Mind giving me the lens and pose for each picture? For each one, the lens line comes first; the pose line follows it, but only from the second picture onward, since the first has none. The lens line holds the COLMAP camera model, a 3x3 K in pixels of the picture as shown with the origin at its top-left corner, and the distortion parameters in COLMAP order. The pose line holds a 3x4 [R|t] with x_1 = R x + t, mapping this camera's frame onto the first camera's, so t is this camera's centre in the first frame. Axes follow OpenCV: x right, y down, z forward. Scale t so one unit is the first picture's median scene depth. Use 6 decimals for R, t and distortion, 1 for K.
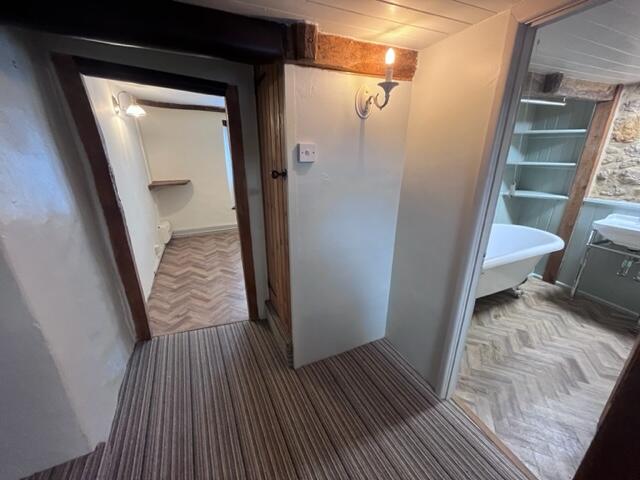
lens RADIAL K [[260.7, 0, 320.0], [0, 260.7, 240.0], [0, 0, 1]] dist [0.000503, 0.000191]
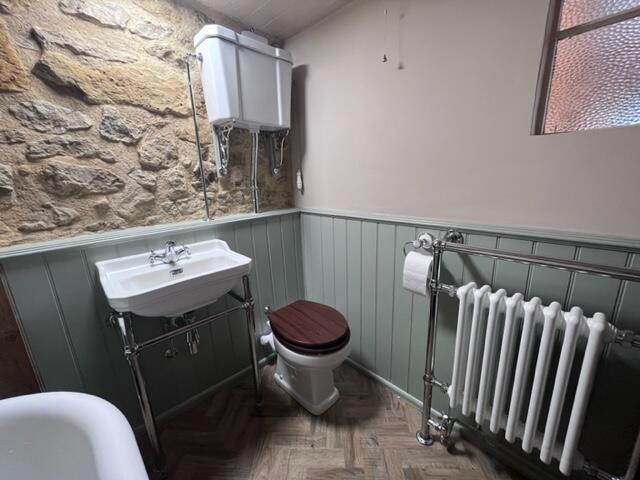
lens RADIAL K [[260.7, 0, 320.0], [0, 260.7, 240.0], [0, 0, 1]] dist [0.000503, 0.000191]
pose [[-0.369117, -0.217745, 0.903515, 0.611829], [0.337576, 0.874357, 0.348629, -0.161166], [-0.865907, 0.433690, -0.249235, 0.777001]]
